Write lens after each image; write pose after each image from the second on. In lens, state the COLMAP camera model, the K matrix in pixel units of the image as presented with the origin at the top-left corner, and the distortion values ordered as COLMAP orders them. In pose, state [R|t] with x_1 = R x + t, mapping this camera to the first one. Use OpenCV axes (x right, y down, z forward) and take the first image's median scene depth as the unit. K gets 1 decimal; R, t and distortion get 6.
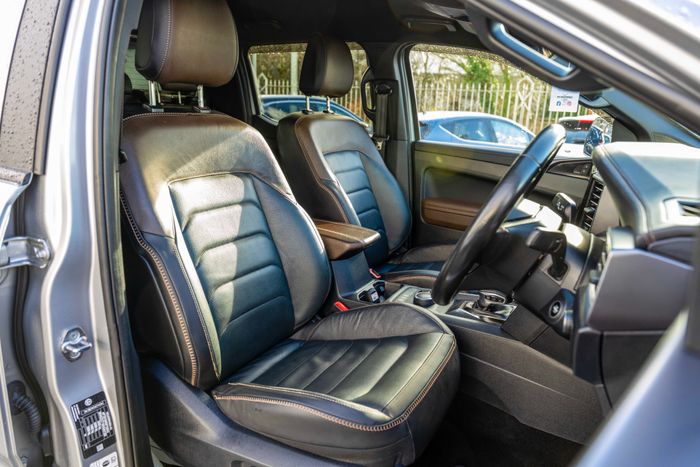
lens RADIAL K [[478.6, 0, 352.2], [0, 478.6, 234.2], [0, 0, 1]] dist [-0.008804, -0.005836]
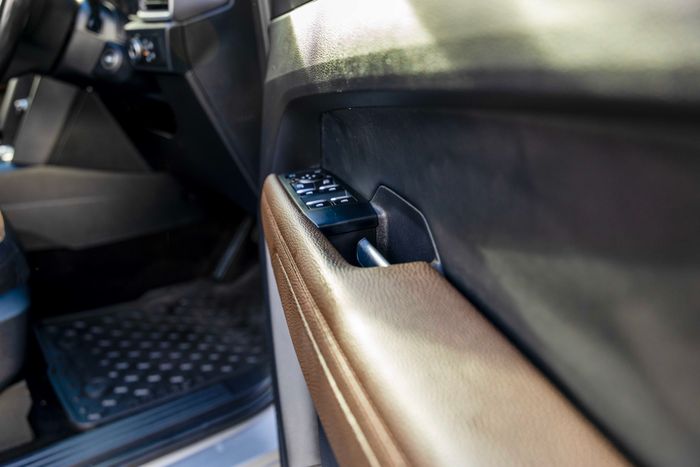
lens RADIAL K [[624.5, 0, 351.4], [0, 624.5, 229.2], [0, 0, 1]] dist [-0.005274, 0.004569]
pose [[0.450834, -0.365127, 0.814513, -0.500742], [0.267920, 0.925787, 0.266714, 0.231080], [-0.851451, 0.097981, 0.515201, -0.123883]]
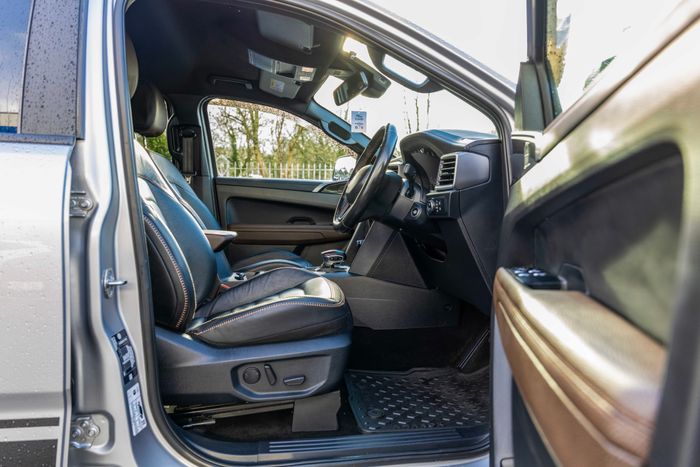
lens RADIAL K [[478.6, 0, 347.9], [0, 478.6, 232.6], [0, 0, 1]] dist [-0.008804, -0.005836]
pose [[0.808775, -0.085967, 0.581801, -0.727799], [0.185435, 0.976074, -0.113553, 0.327150], [-0.558119, 0.199725, 0.805366, -0.289520]]
